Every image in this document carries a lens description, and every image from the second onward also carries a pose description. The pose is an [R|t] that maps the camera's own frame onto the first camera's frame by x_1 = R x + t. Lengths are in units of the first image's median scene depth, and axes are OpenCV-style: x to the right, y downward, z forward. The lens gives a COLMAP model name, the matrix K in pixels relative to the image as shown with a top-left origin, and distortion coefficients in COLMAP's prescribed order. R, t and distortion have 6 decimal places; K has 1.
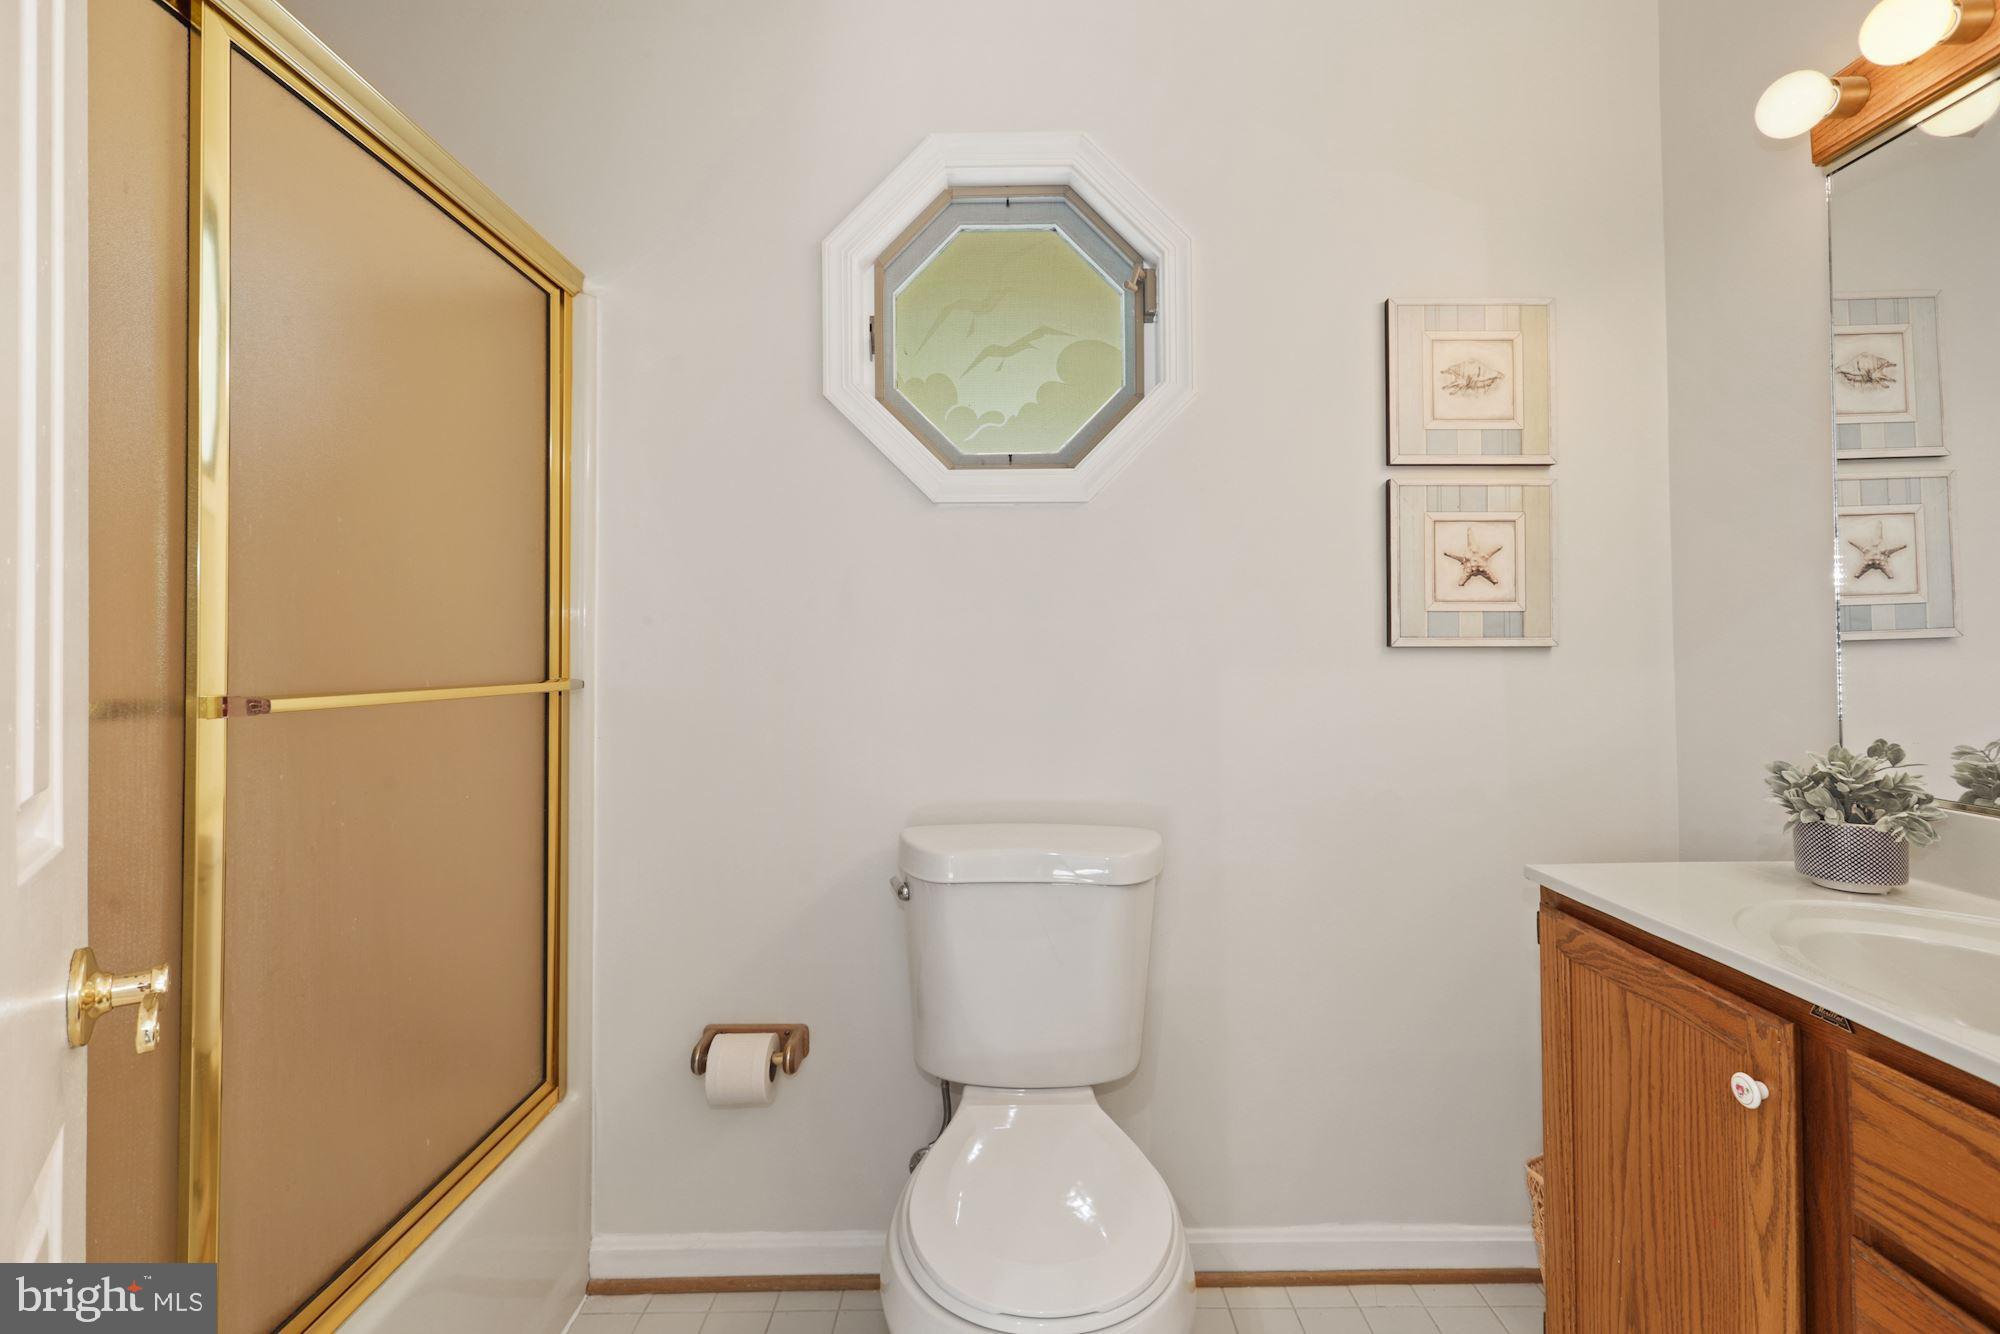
lens RADIAL K [[893.4, 0, 999.6], [0, 893.4, 658.1], [0, 0, 1]] dist [-0.000901, 0.001177]
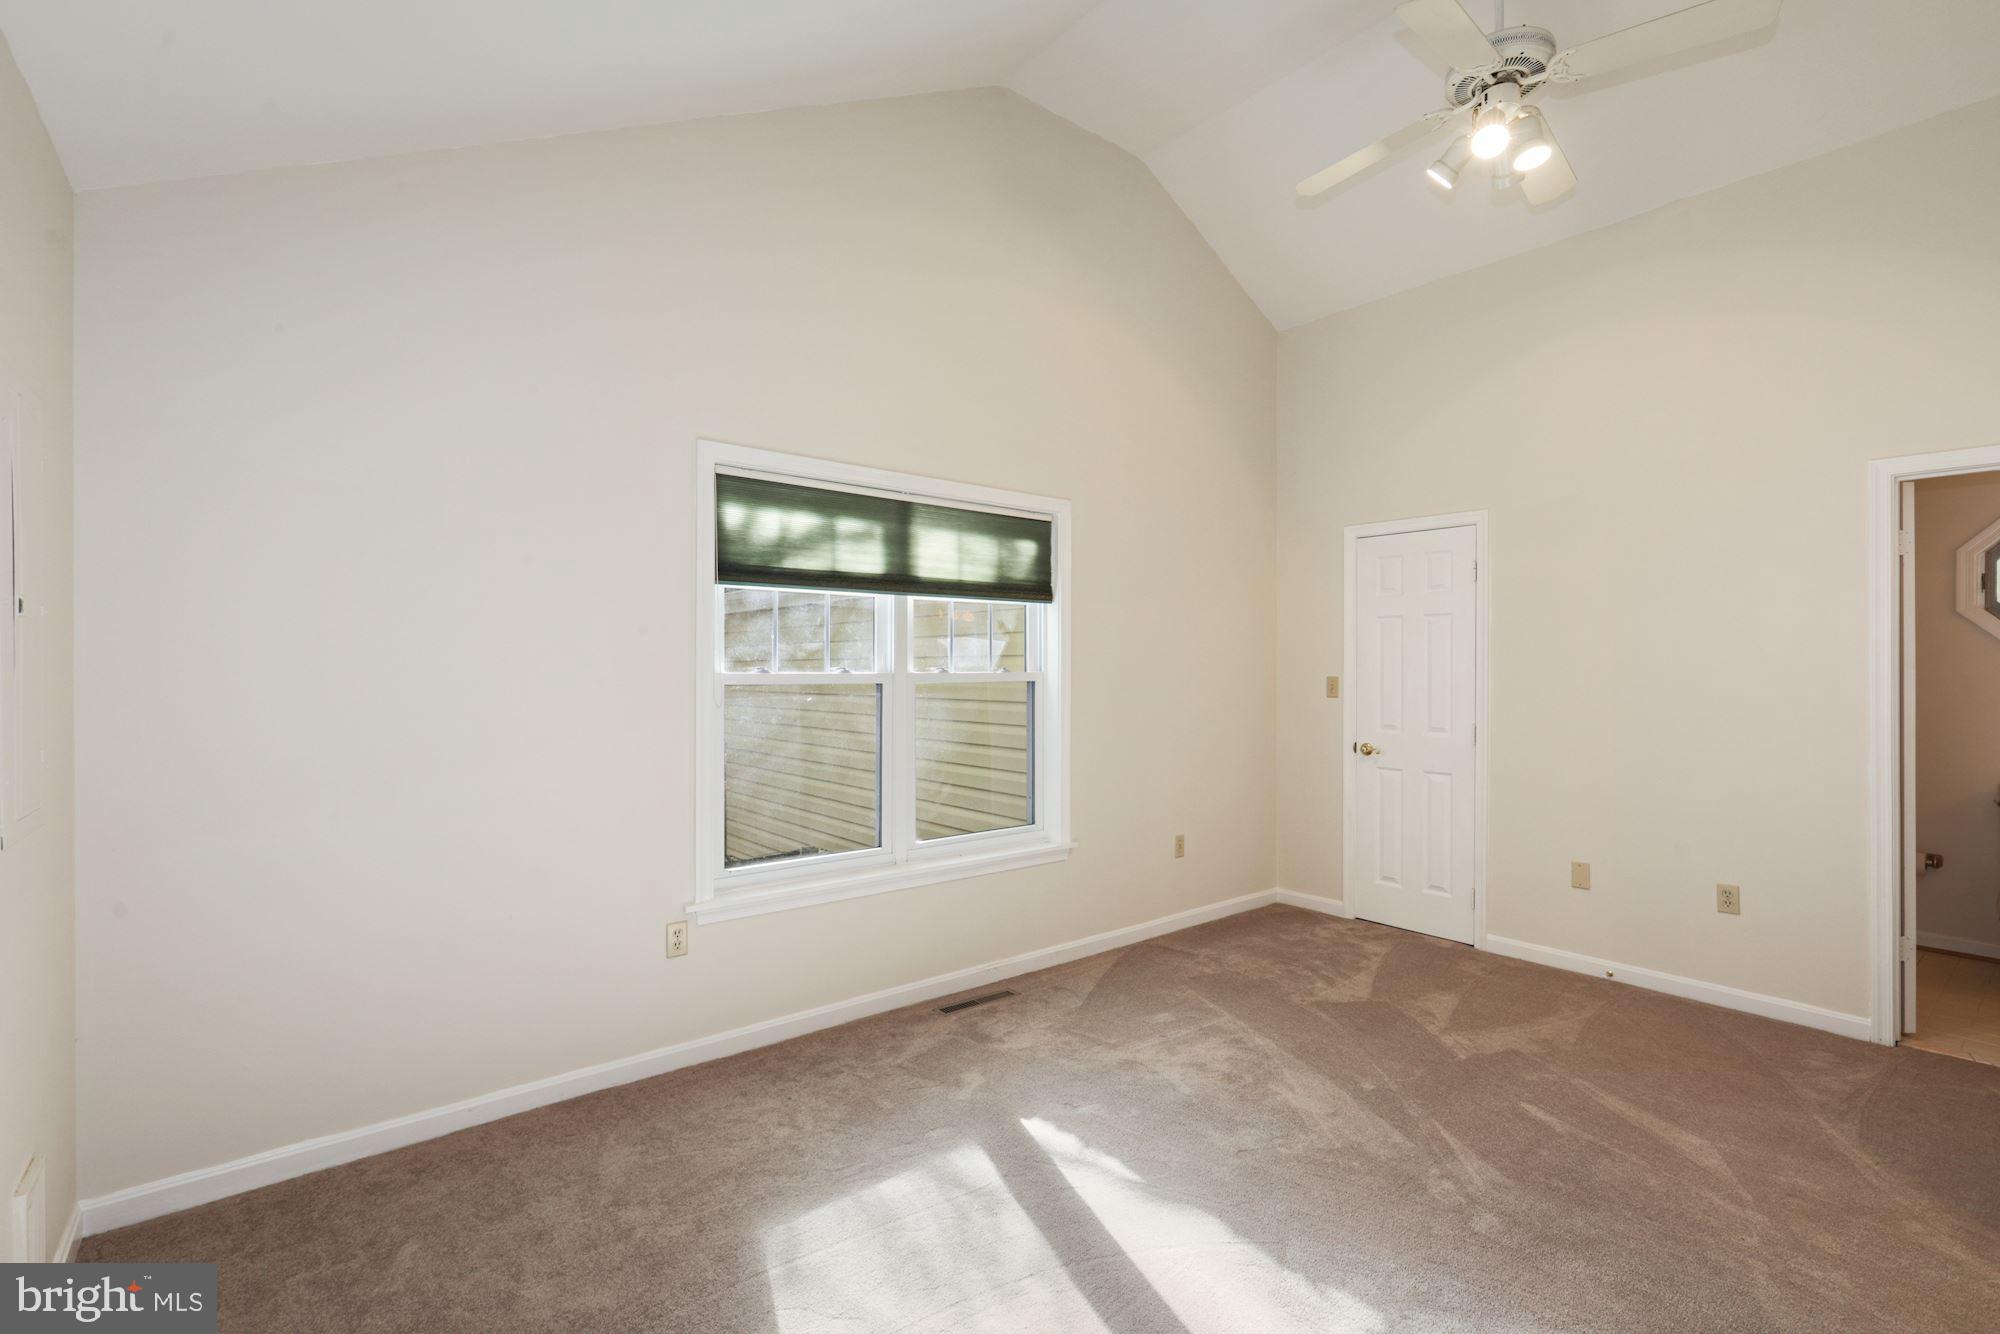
lens RADIAL K [[893.4, 0, 1000.4], [0, 893.4, 673.2], [0, 0, 1]] dist [-0.000901, 0.001177]
pose [[0.615731, 0.009128, -0.787903, 0.135221], [-0.006106, 0.999958, 0.006813, -0.106449], [0.787933, 0.000616, 0.615761, -2.687478]]
